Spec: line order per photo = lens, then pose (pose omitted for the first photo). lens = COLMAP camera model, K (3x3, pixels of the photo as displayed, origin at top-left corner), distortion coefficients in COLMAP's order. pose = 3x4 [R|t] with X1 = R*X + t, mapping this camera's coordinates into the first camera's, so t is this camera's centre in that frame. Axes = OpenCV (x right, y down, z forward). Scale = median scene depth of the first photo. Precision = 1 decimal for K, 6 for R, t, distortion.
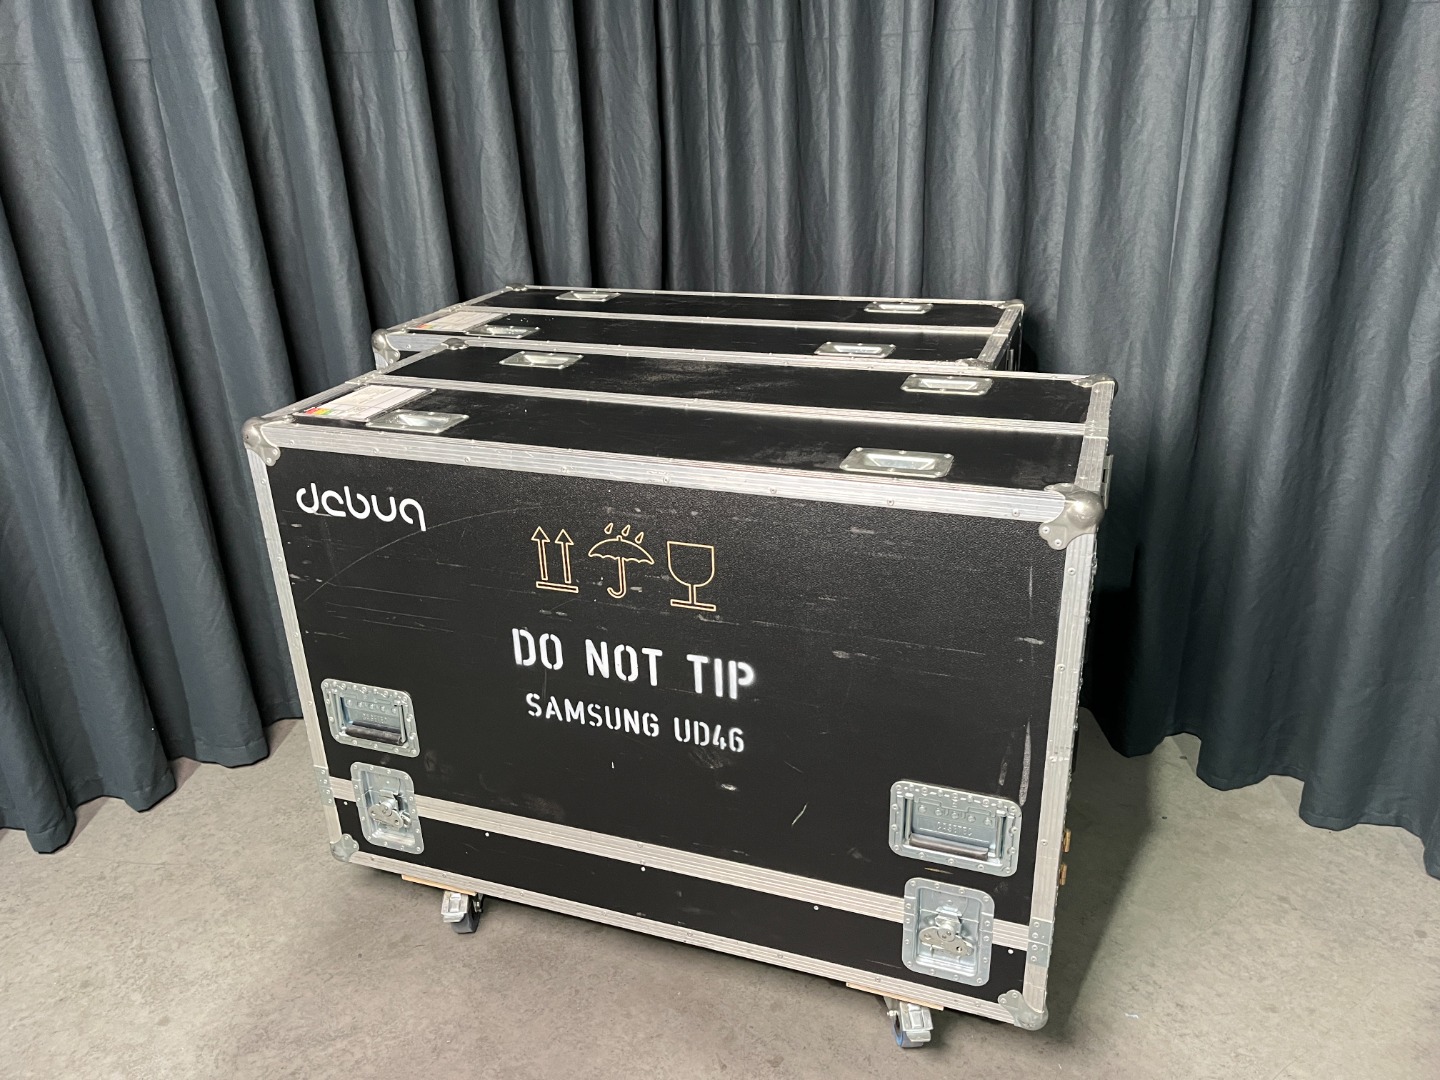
lens RADIAL K [[1094.2, 0, 721.3], [0, 1094.2, 531.0], [0, 0, 1]] dist [0.031780, -0.078535]
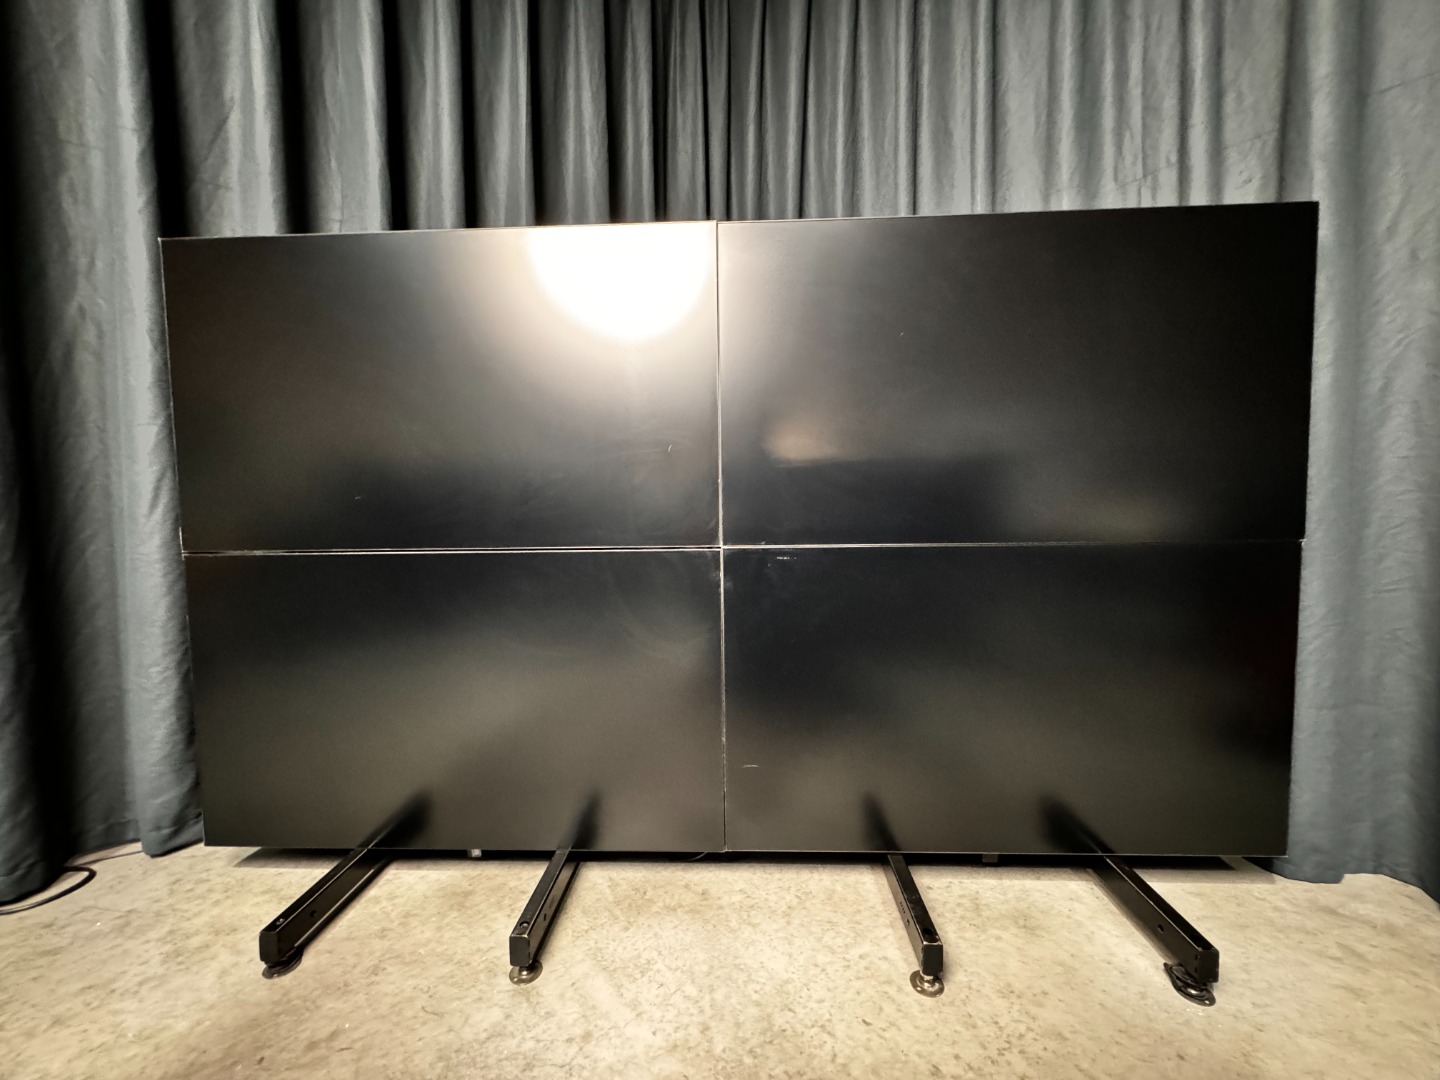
lens RADIAL K [[573.0, 0, 719.3], [0, 573.0, 537.1], [0, 0, 1]] dist [-0.004365, 0.000959]
pose [[0.998757, 0.032125, -0.038101, -0.016403], [-0.043394, 0.936554, -0.347827, 0.175568], [0.024510, 0.349048, 0.936784, 0.520691]]
